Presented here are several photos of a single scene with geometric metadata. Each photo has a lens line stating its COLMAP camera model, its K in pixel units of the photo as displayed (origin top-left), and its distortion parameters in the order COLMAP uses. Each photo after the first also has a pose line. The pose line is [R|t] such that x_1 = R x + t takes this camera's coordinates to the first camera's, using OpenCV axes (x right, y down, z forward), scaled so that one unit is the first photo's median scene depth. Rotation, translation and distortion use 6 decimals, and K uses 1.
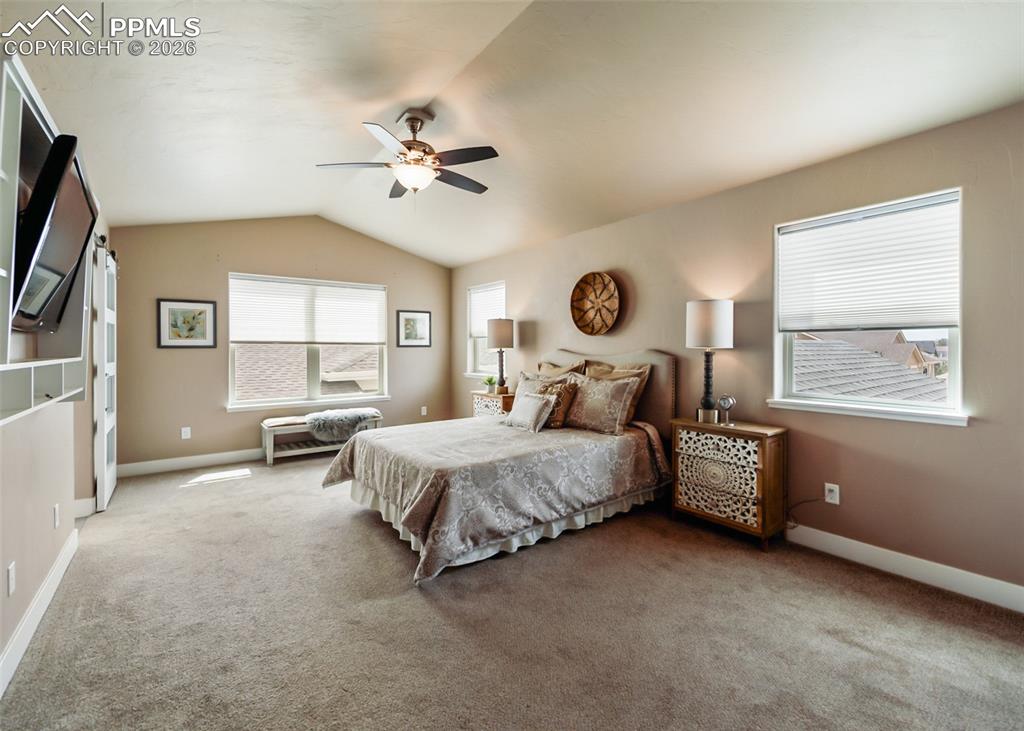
lens RADIAL K [[450.2, 0, 508.2], [0, 450.2, 349.6], [0, 0, 1]] dist [-0.001222, -0.000210]
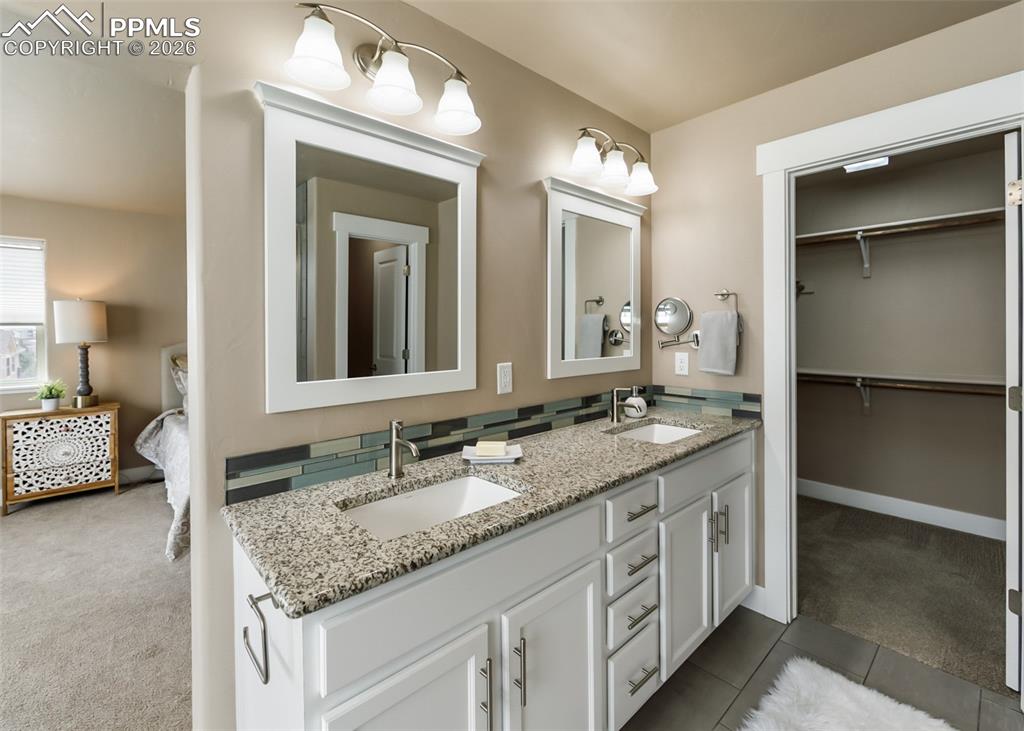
lens RADIAL K [[453.2, 0, 506.8], [0, 453.2, 332.9], [0, 0, 1]] dist [0.001436, -0.000048]
pose [[-0.095048, -0.007339, 0.995446, -0.920707], [0.014250, 0.999860, 0.008732, -0.015710], [-0.995371, 0.015015, -0.094931, 0.482707]]
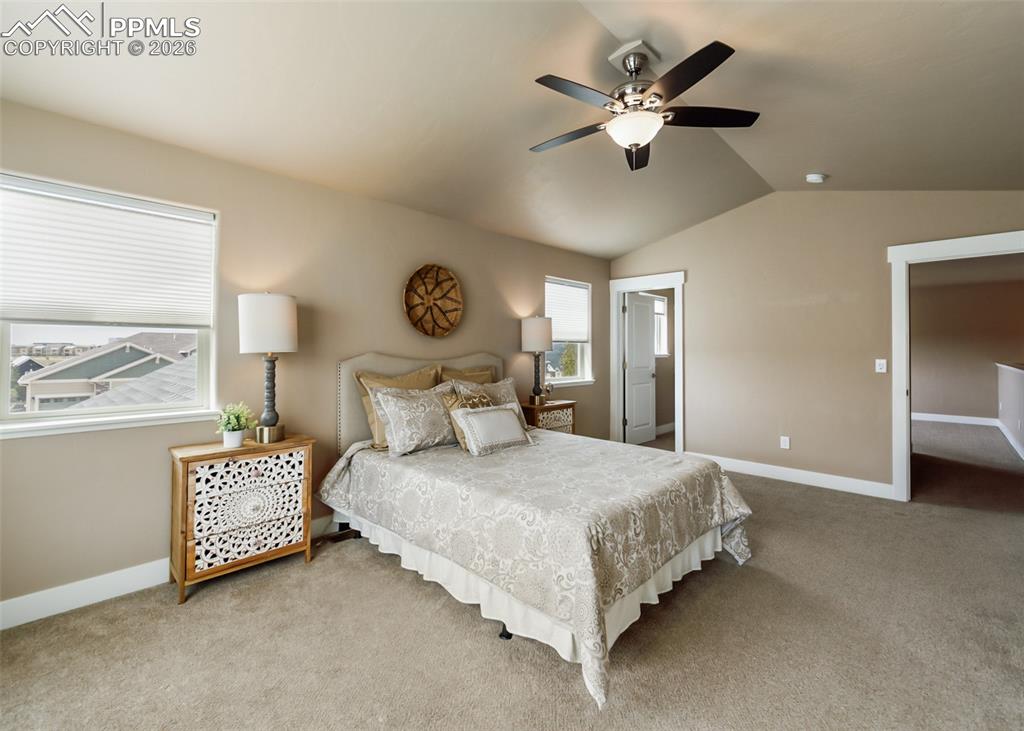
lens RADIAL K [[447.1, 0, 509.1], [0, 447.1, 344.5], [0, 0, 1]] dist [-0.000399, -0.000442]
pose [[-0.165274, 0.014290, 0.986144, -0.661639], [0.001847, 0.999898, -0.014179, -0.003686], [-0.986246, -0.000522, -0.165283, 0.960093]]
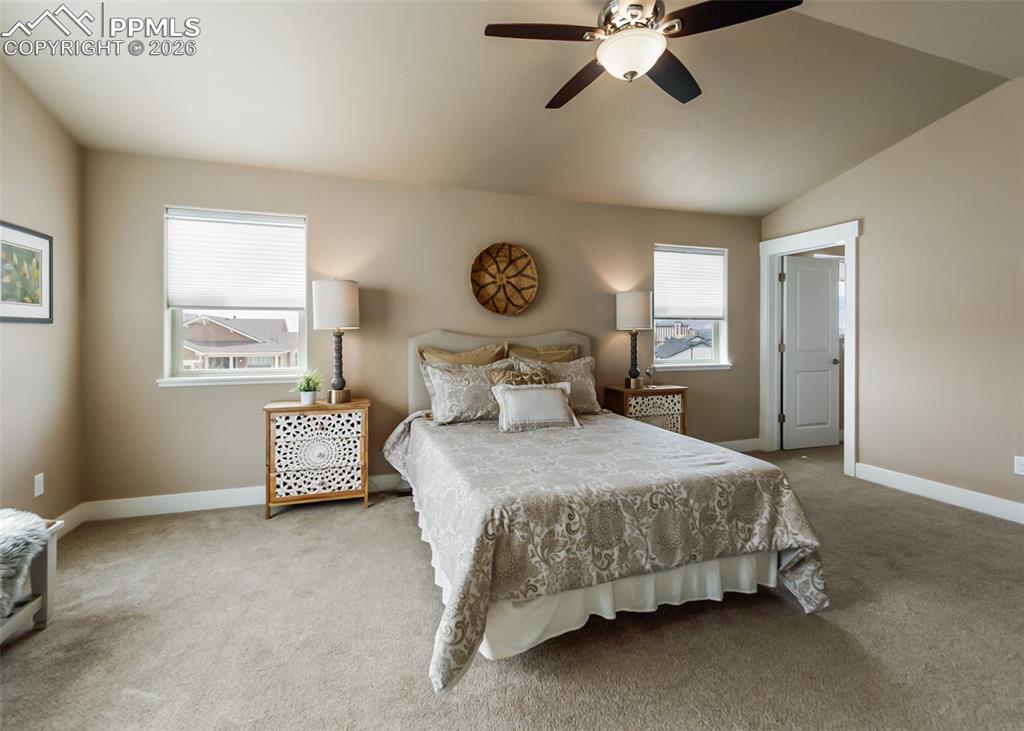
lens RADIAL K [[452.4, 0, 505.4], [0, 452.4, 337.7], [0, 0, 1]] dist [-0.001186, -0.000090]
pose [[0.304748, -0.004820, 0.952421, -0.629421], [0.004253, 0.999984, 0.003699, 0.010551], [-0.952423, 0.002923, 0.304764, 0.698854]]
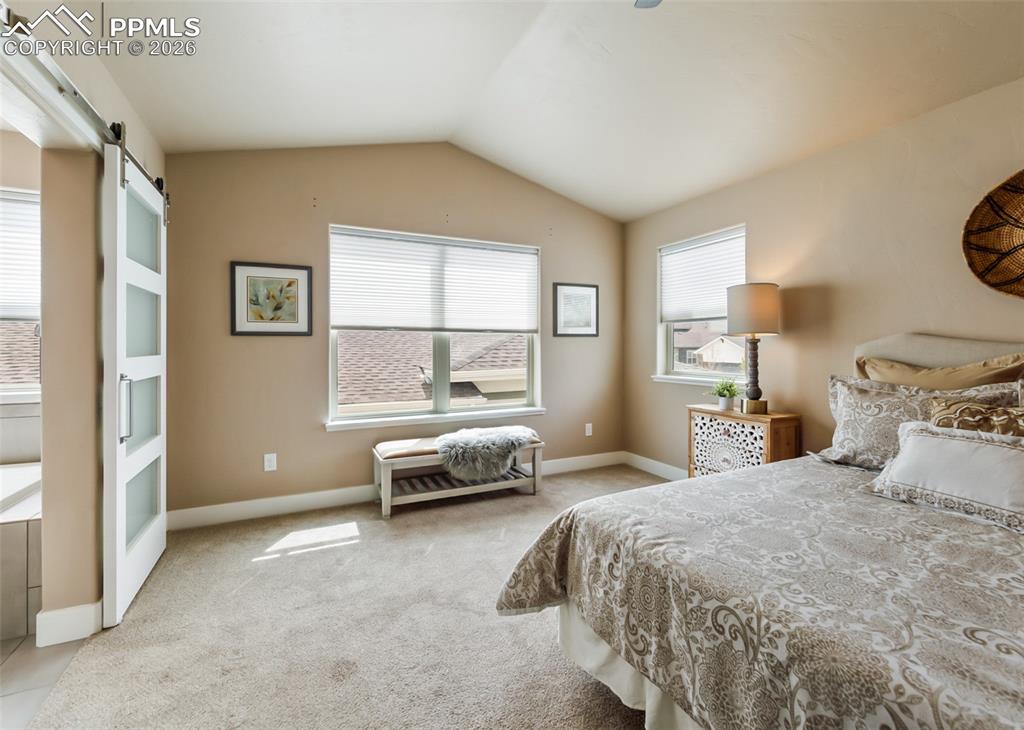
lens RADIAL K [[447.1, 0, 509.1], [0, 447.1, 344.0], [0, 0, 1]] dist [-0.000399, -0.000442]
pose [[0.982936, -0.002630, -0.183927, -0.259572], [0.000974, 0.999958, -0.009092, 0.016632], [0.183943, 0.008758, 0.982898, 0.436952]]
